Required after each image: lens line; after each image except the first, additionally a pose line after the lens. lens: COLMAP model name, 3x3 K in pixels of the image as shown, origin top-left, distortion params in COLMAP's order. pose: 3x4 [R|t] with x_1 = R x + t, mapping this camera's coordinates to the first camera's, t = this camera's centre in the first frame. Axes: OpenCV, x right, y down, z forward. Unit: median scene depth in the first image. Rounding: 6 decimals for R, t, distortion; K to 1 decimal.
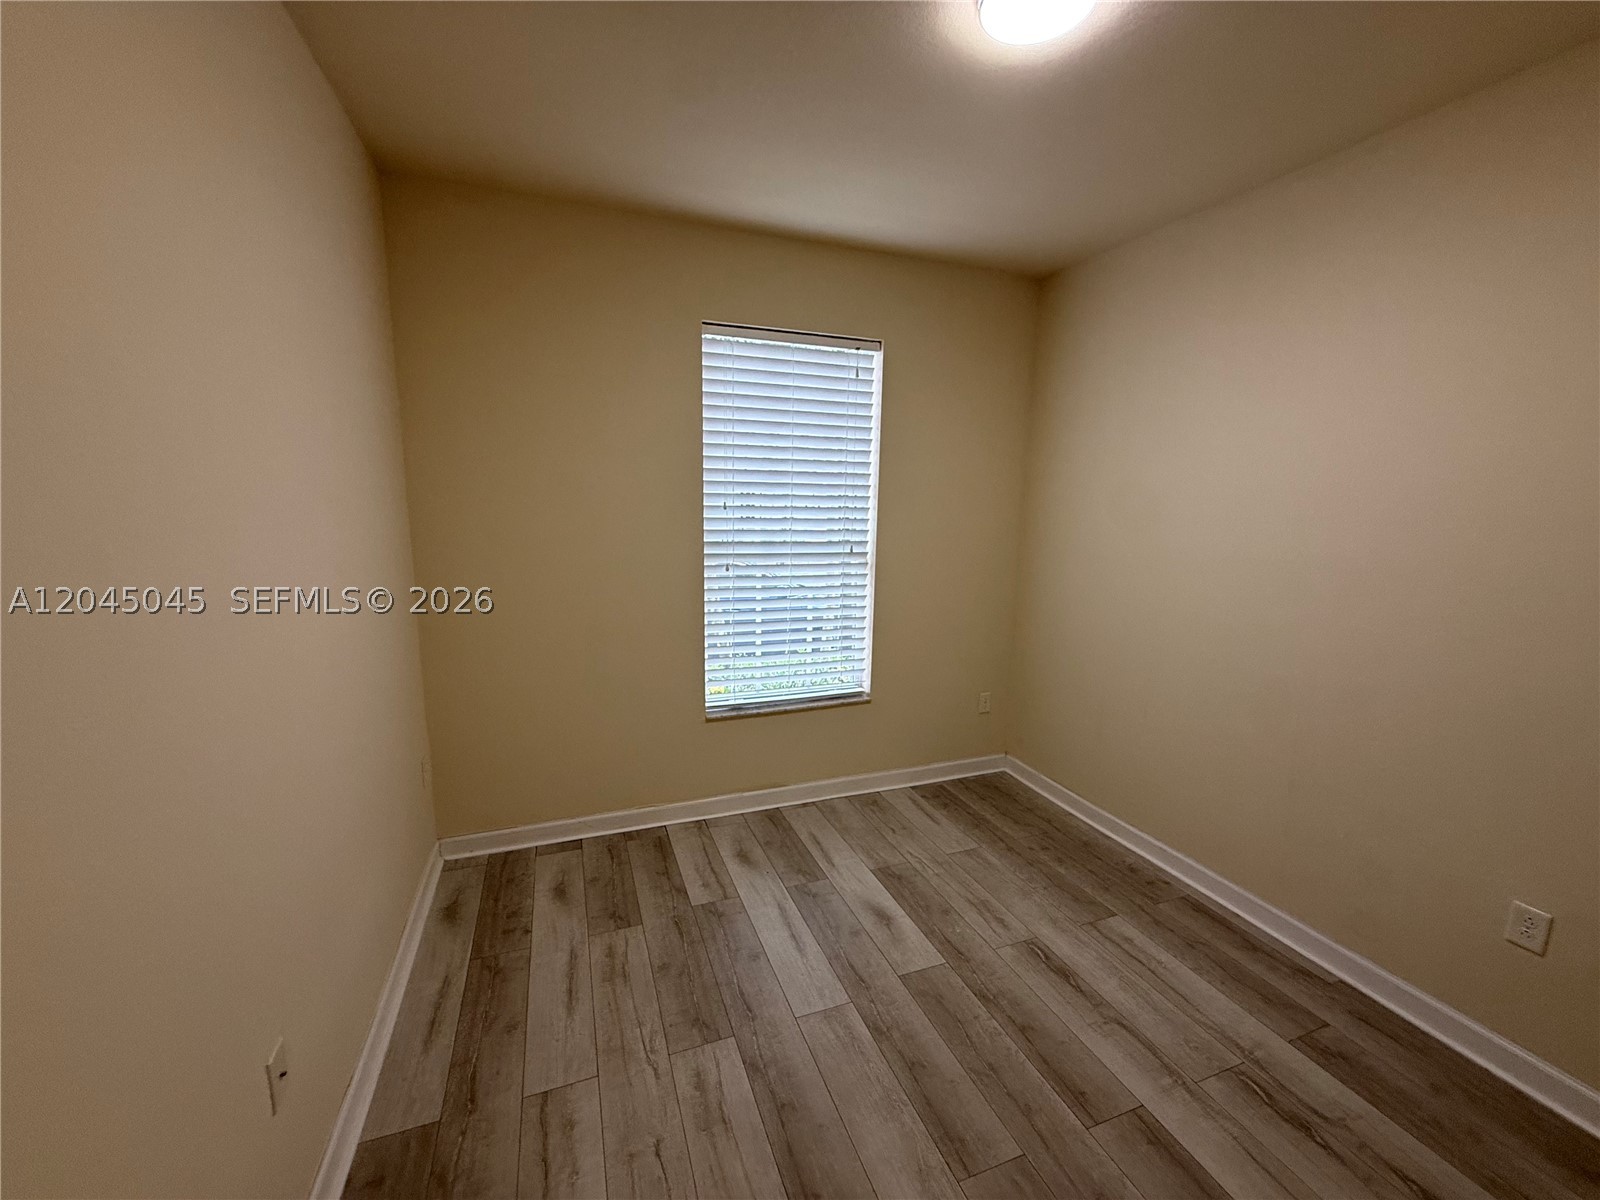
lens RADIAL K [[633.9, 0, 797.4], [0, 633.9, 600.5], [0, 0, 1]] dist [-0.001079, -0.000100]
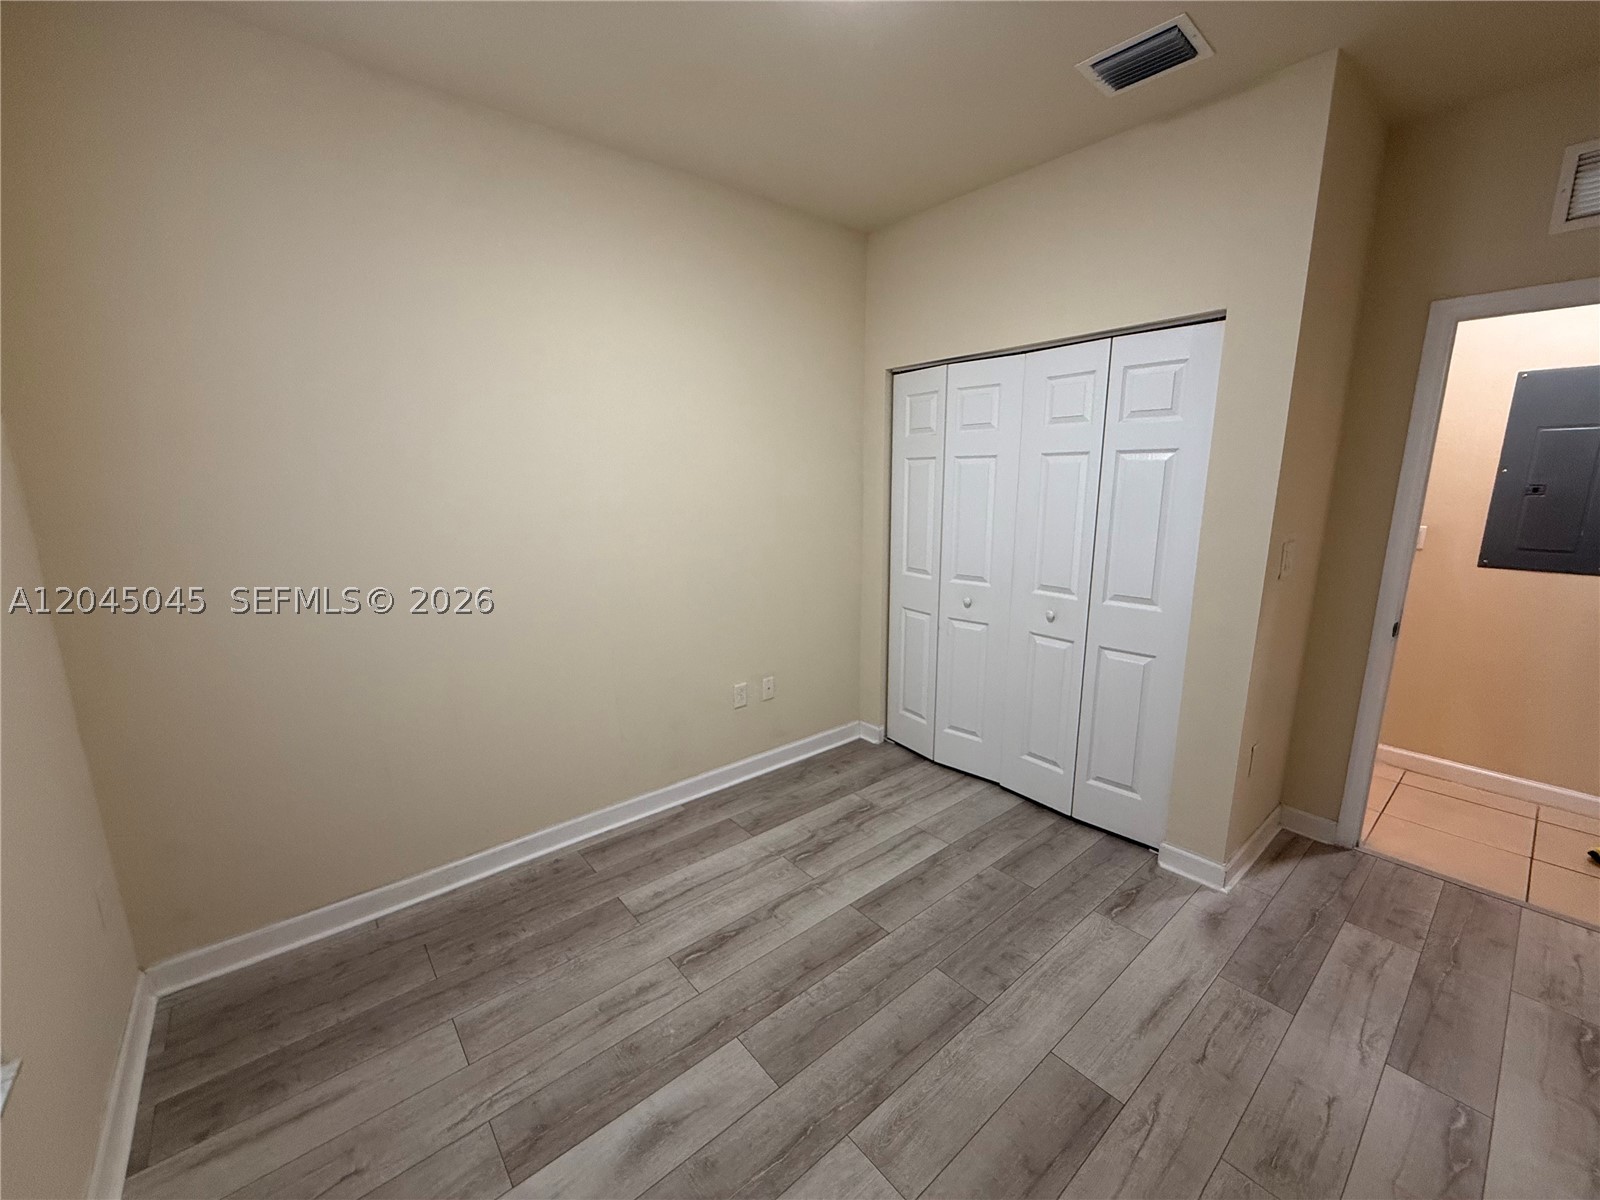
lens RADIAL K [[633.9, 0, 795.5], [0, 633.9, 600.7], [0, 0, 1]] dist [-0.001079, -0.000100]
pose [[-0.329607, -0.193788, 0.924016, -0.357627], [0.150365, 0.955441, 0.254015, -0.123078], [-0.932067, 0.222664, -0.285781, 0.889077]]
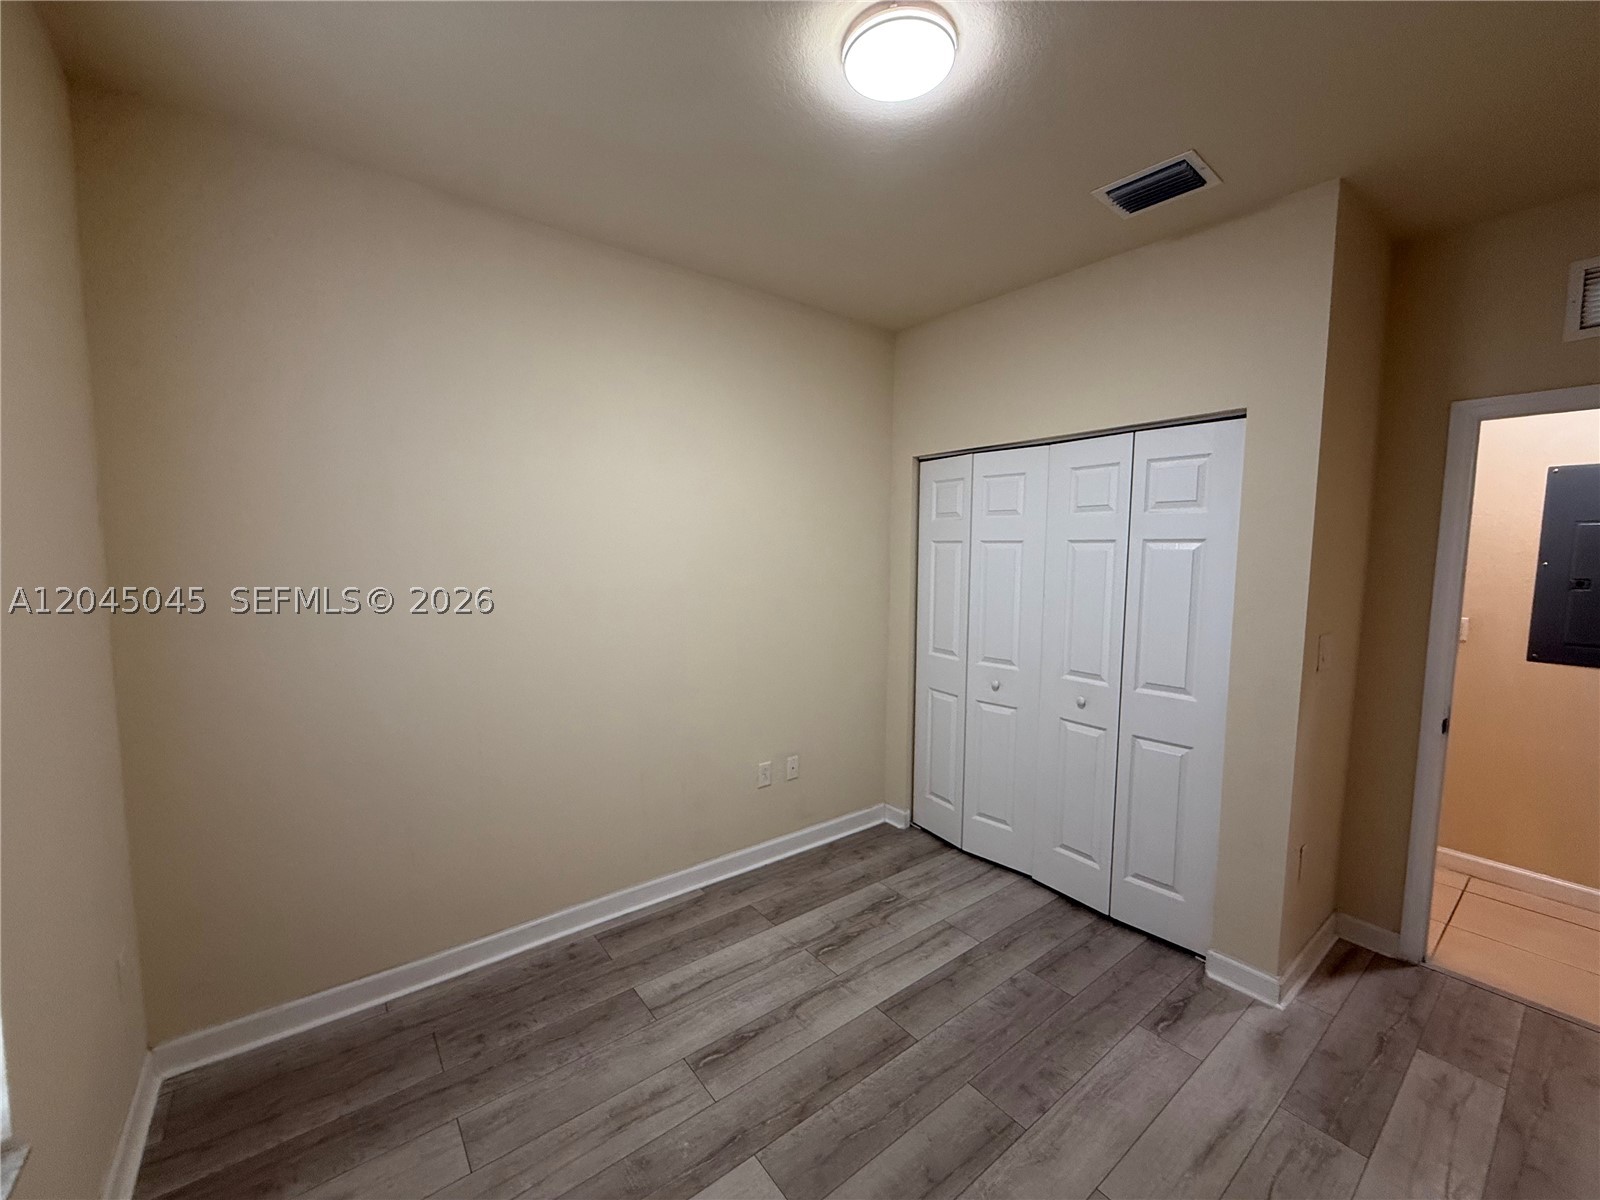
lens RADIAL K [[633.9, 0, 795.4], [0, 633.9, 600.3], [0, 0, 1]] dist [-0.001079, -0.000100]
pose [[-0.293796, -0.094616, 0.951174, -0.362994], [0.137746, 0.980512, 0.140081, -0.140844], [-0.945891, 0.172175, -0.275038, 0.898127]]
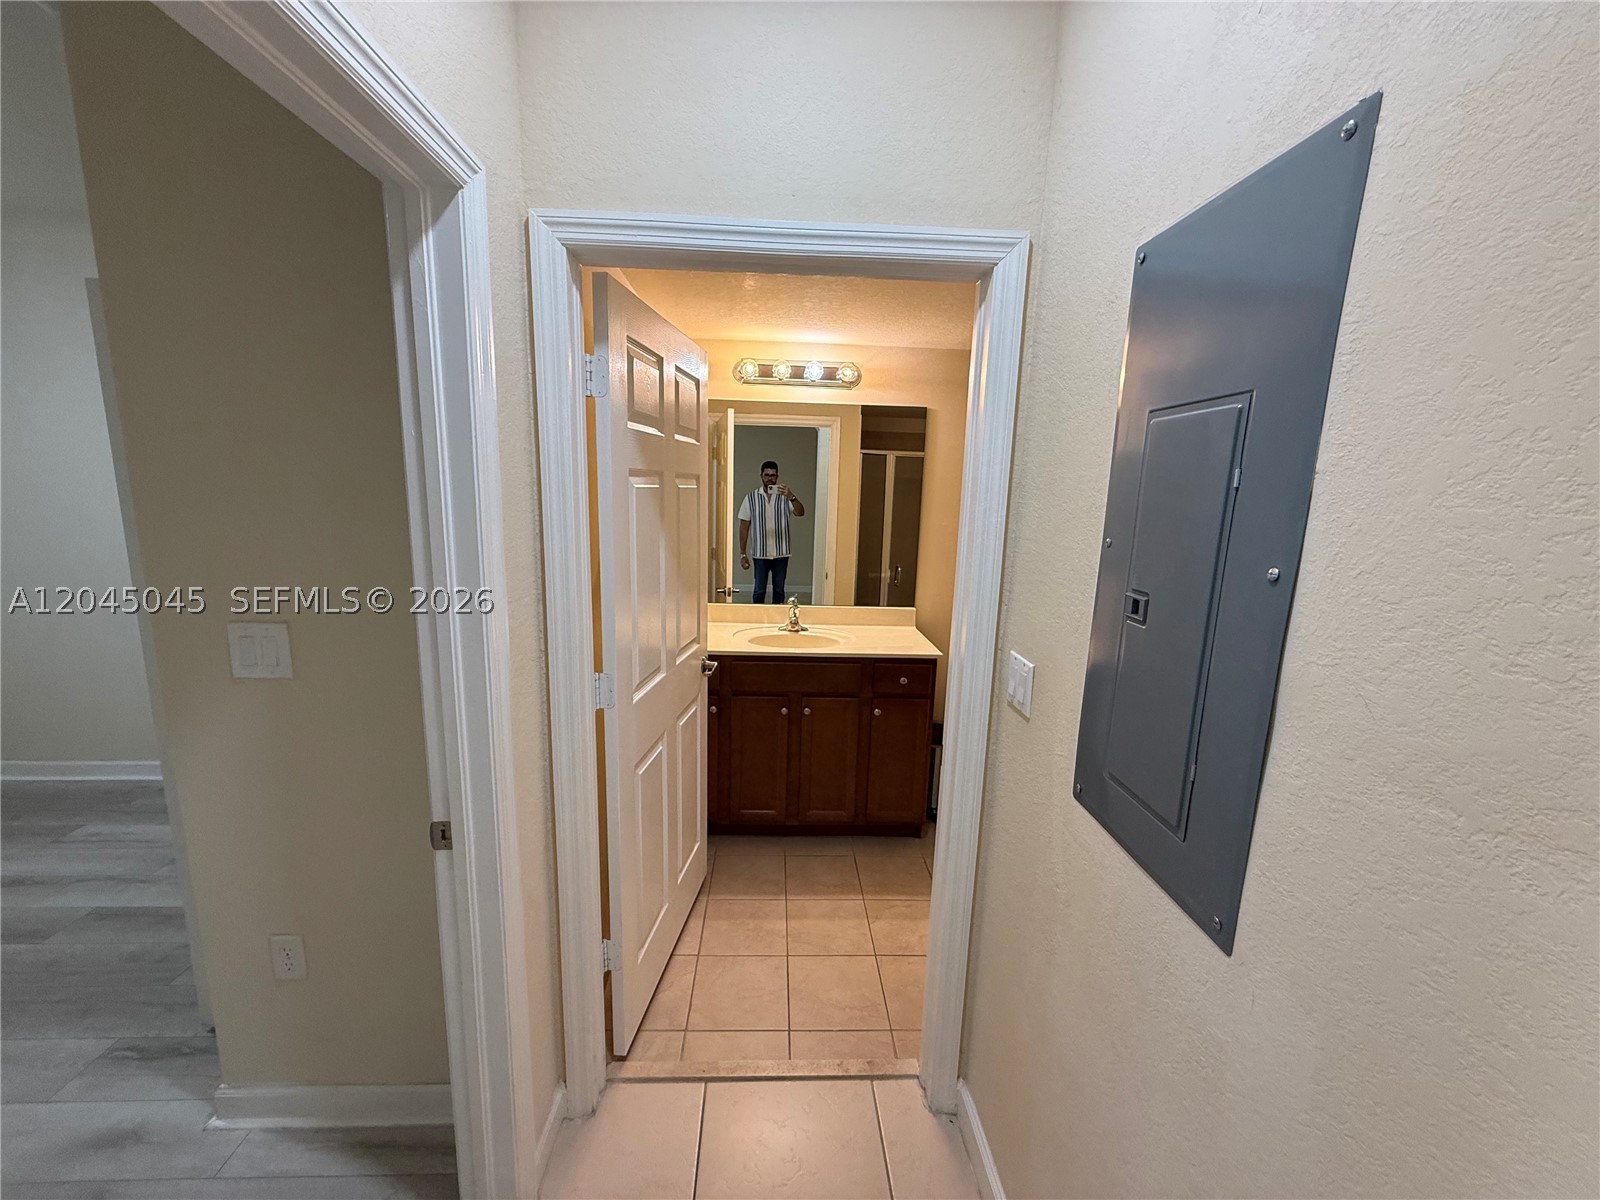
lens RADIAL K [[633.9, 0, 803.4], [0, 633.9, 602.6], [0, 0, 1]] dist [-0.001079, -0.000100]
pose [[0.306961, -0.172661, 0.935929, -0.107895], [0.128425, 0.981926, 0.139026, 0.096005], [-0.943018, 0.077521, 0.323587, -0.637473]]
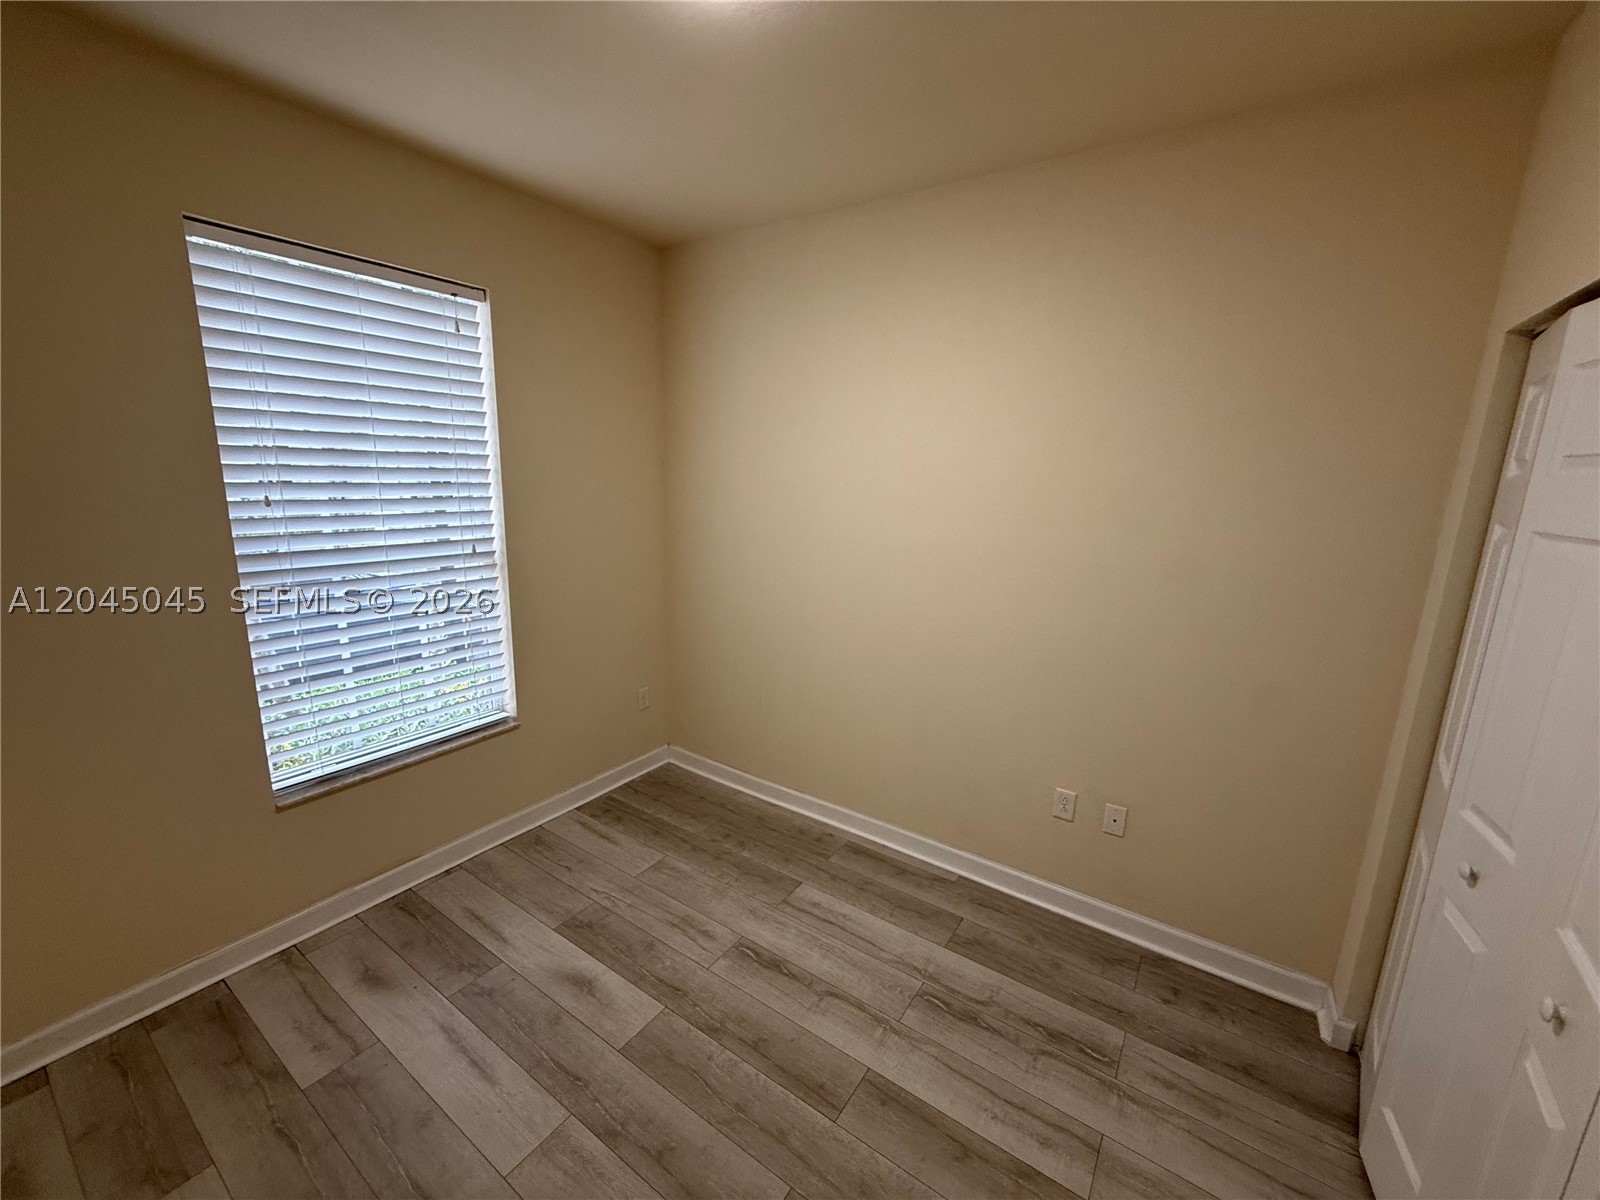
lens RADIAL K [[633.9, 0, 796.8], [0, 633.9, 601.0], [0, 0, 1]] dist [-0.001079, -0.000100]
pose [[0.819104, -0.111405, 0.562723, -0.051150], [0.078180, 0.993488, 0.082886, -0.064724], [-0.568292, -0.023899, 0.822480, 0.128848]]
